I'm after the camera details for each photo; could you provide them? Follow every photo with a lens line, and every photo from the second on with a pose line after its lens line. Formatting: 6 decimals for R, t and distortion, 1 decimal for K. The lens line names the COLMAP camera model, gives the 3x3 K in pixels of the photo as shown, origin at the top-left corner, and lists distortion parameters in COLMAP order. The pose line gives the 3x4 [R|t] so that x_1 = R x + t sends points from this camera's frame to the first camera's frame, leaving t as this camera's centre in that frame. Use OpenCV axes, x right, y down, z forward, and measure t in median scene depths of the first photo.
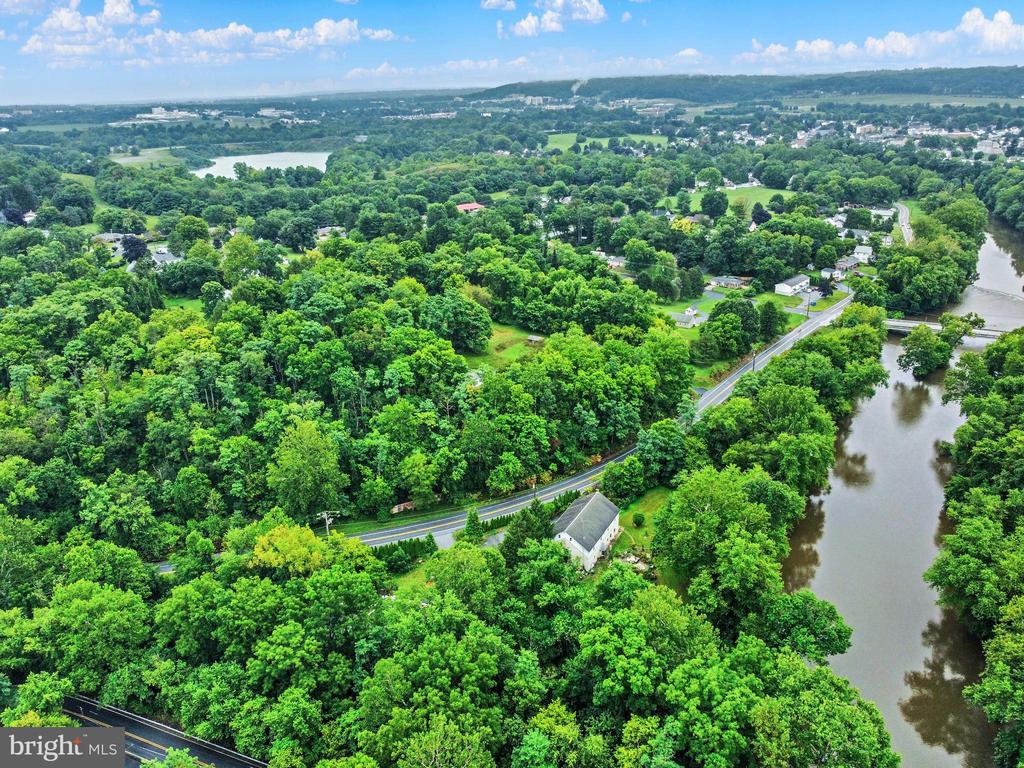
lens RADIAL K [[777.9, 0, 512.1], [0, 777.9, 384.1], [0, 0, 1]] dist [0.003066, -0.006476]
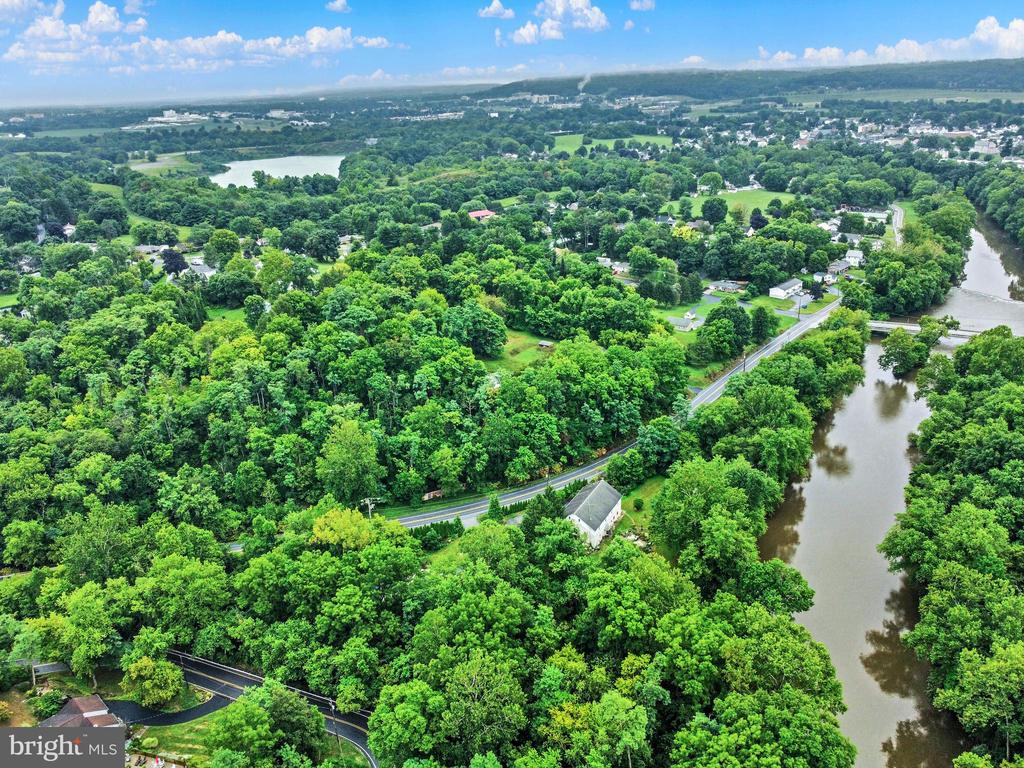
lens RADIAL K [[777.9, 0, 512.0], [0, 777.9, 383.6], [0, 0, 1]] dist [0.003066, -0.006476]
pose [[0.999905, -0.008344, -0.011014, -0.007870], [0.008389, 0.999957, 0.004064, -0.007921], [0.010980, -0.004156, 0.999931, -0.119877]]
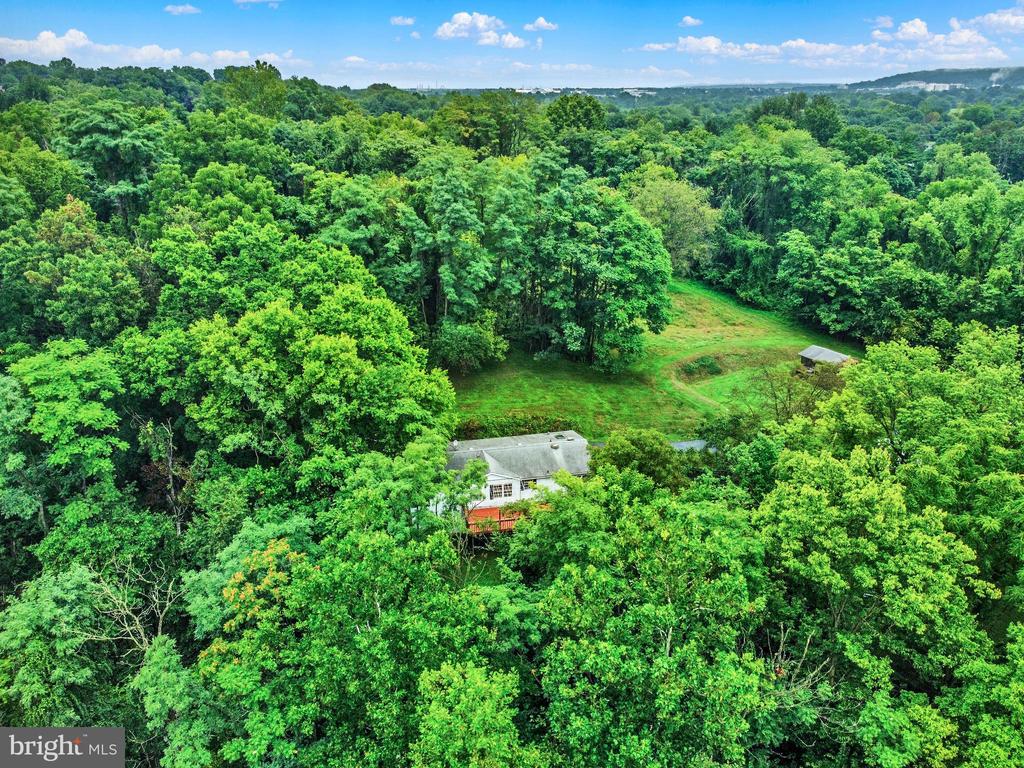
lens RADIAL K [[777.9, 0, 510.4], [0, 777.9, 386.5], [0, 0, 1]] dist [0.003066, -0.006476]
pose [[0.900580, 0.177818, -0.396658, 0.048168], [-0.174798, 0.983617, 0.044081, -0.045663], [0.397998, 0.029636, 0.916908, 0.781916]]
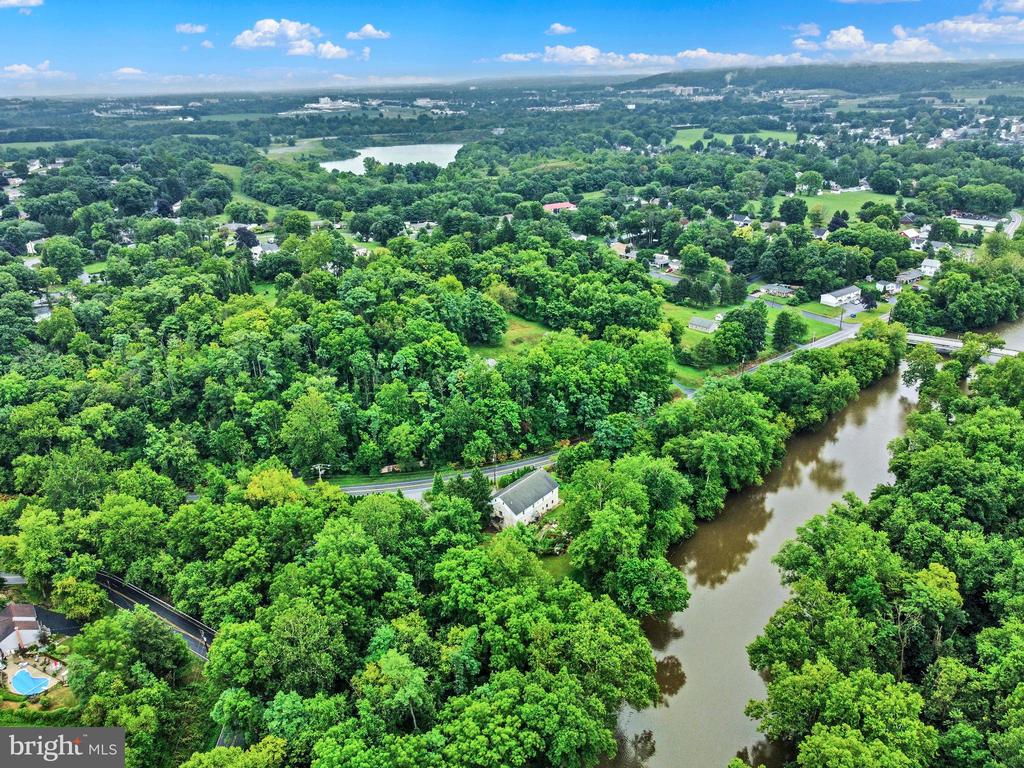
lens RADIAL K [[777.9, 0, 510.7], [0, 777.9, 383.4], [0, 0, 1]] dist [0.003066, -0.006476]
pose [[0.981374, 0.067153, -0.179985, 0.211964], [-0.064674, 0.997714, 0.019613, -0.008526], [0.180891, -0.007608, 0.983474, -0.135650]]
